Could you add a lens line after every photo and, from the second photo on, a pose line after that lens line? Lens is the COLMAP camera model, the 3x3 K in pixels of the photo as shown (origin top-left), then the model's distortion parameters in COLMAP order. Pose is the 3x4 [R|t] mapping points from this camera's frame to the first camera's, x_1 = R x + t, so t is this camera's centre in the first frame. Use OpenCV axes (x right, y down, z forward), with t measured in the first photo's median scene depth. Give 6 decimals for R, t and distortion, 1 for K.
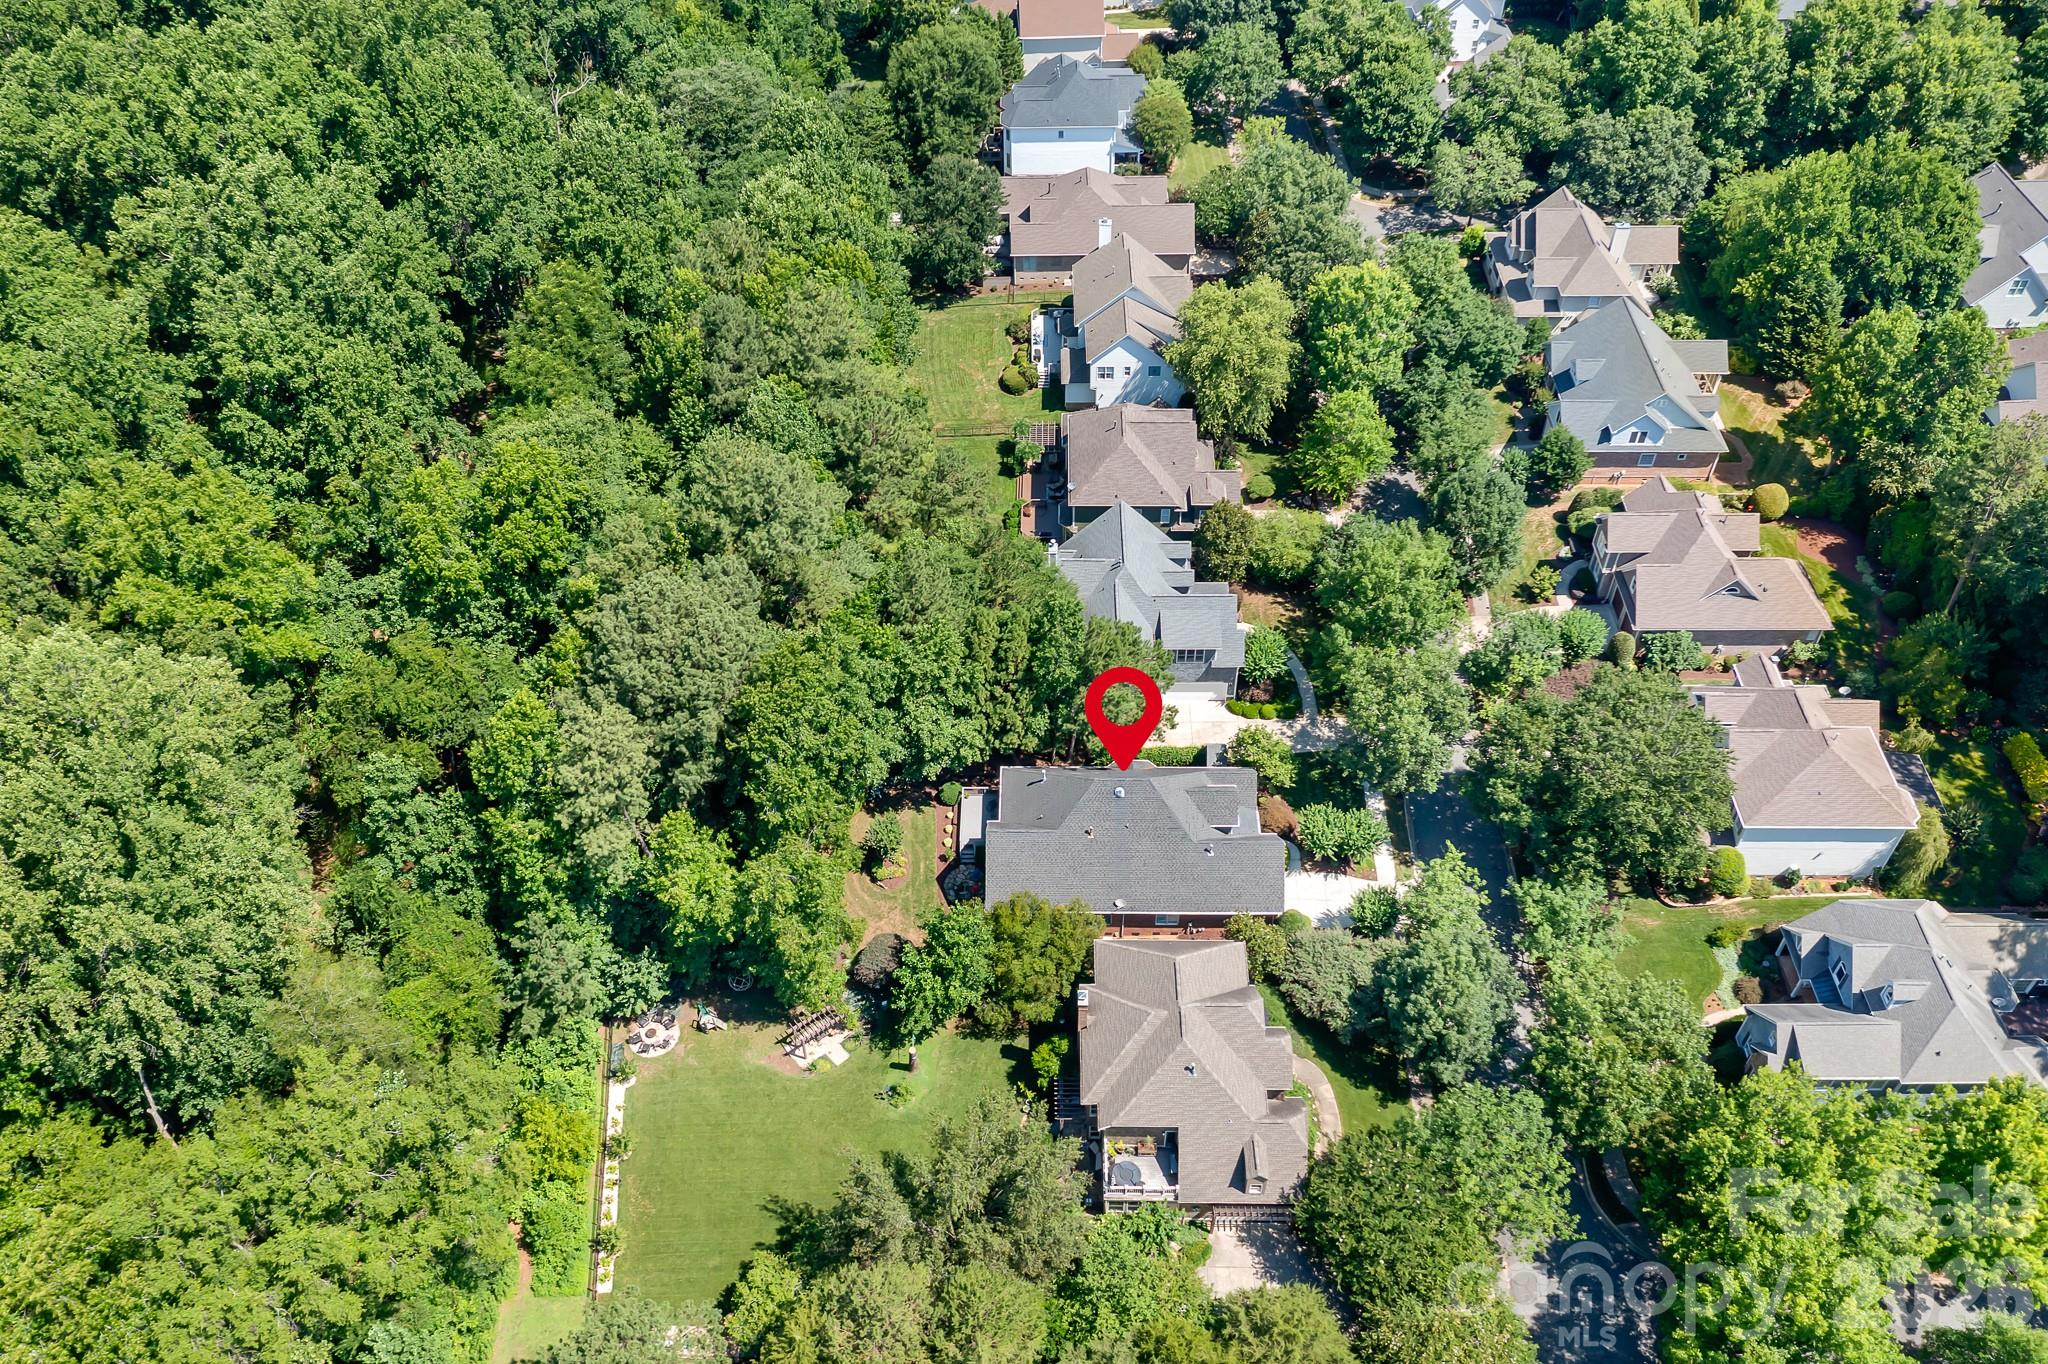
lens RADIAL K [[1623.7, 0, 1011.4], [0, 1623.7, 688.6], [0, 0, 1]] dist [-0.009303, 0.000583]
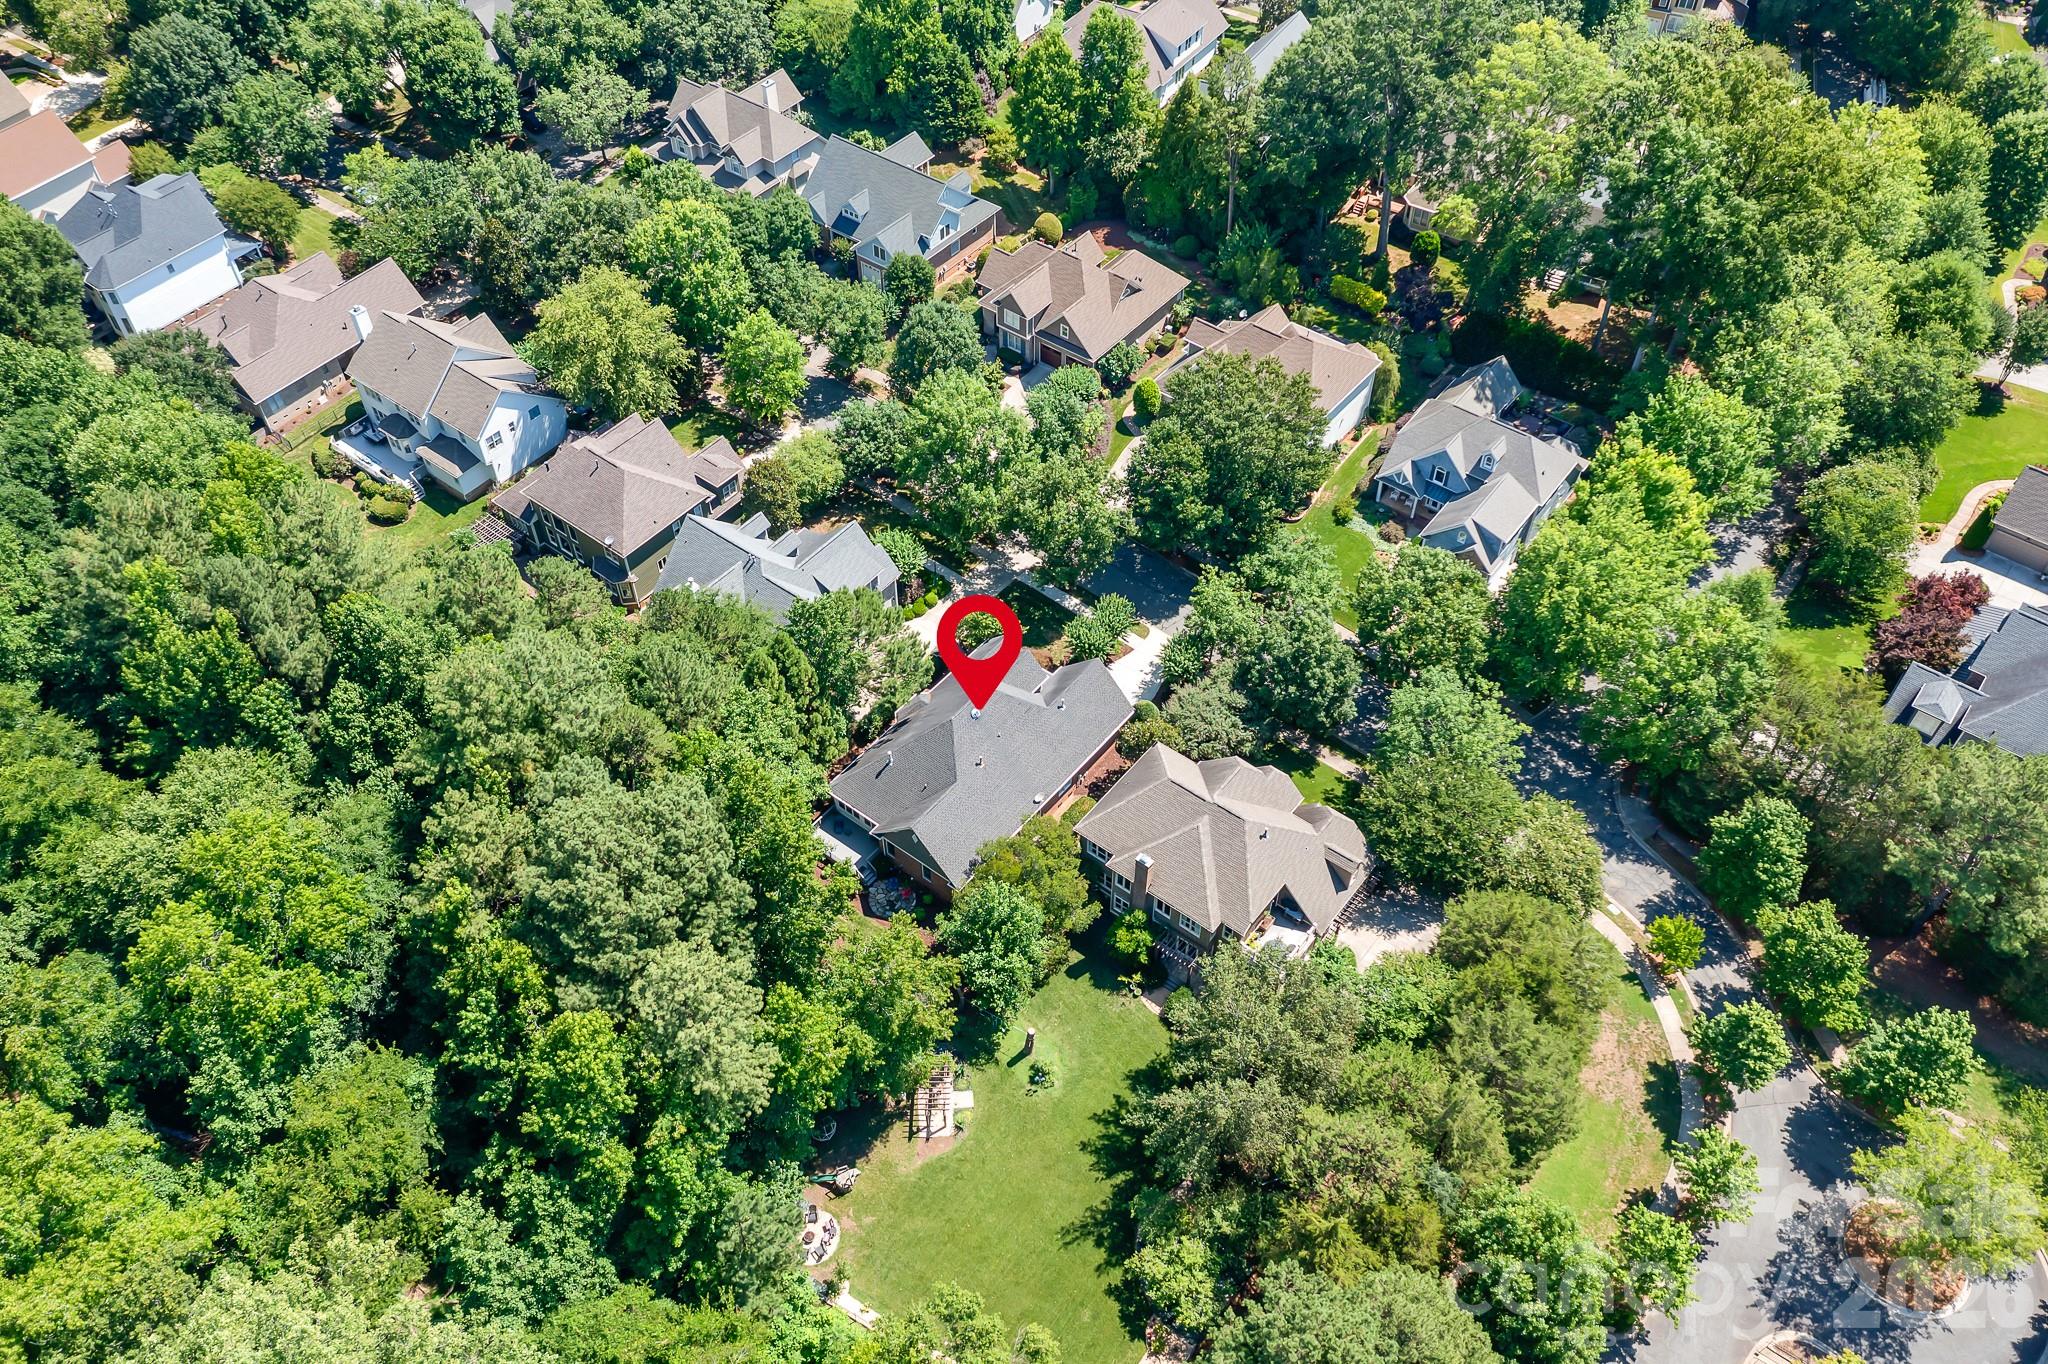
lens RADIAL K [[1623.7, 0, 1011.4], [0, 1623.7, 688.6], [0, 0, 1]] dist [-0.009303, 0.000583]
pose [[0.609054, -0.589813, 0.530258, -0.355630], [0.574042, 0.789151, 0.218440, -0.124592], [-0.547292, 0.171348, 0.819214, 0.121799]]
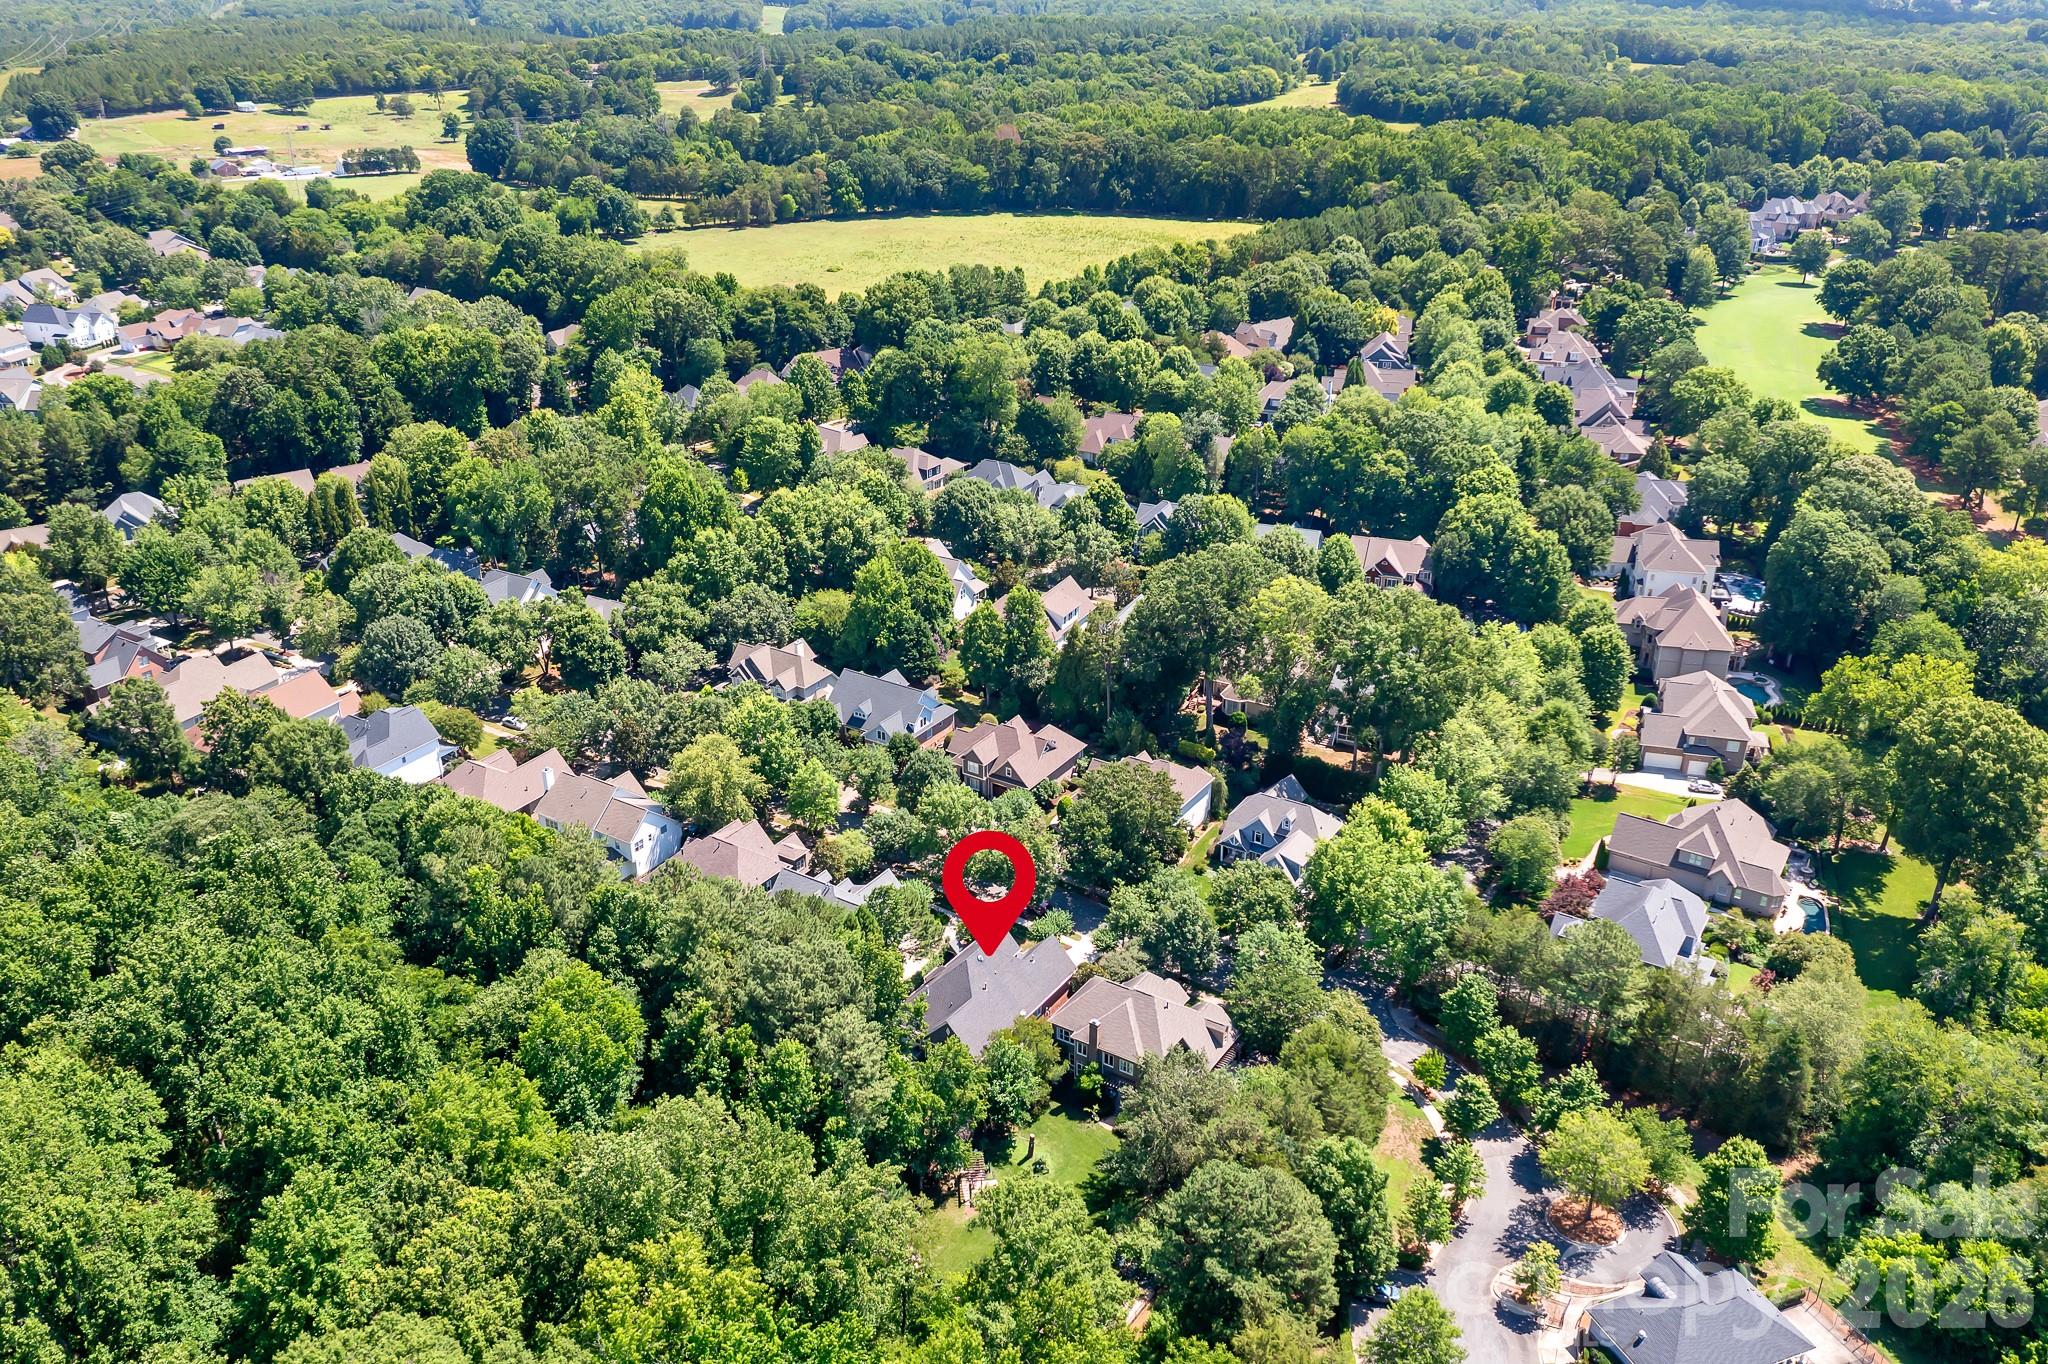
lens RADIAL K [[1623.7, 0, 1011.4], [0, 1623.7, 688.6], [0, 0, 1]] dist [-0.009303, 0.000583]
pose [[0.536423, -0.354622, 0.765829, -0.837504], [0.609234, 0.790671, -0.060611, -0.024878], [-0.584024, 0.499082, 0.640182, -0.145760]]
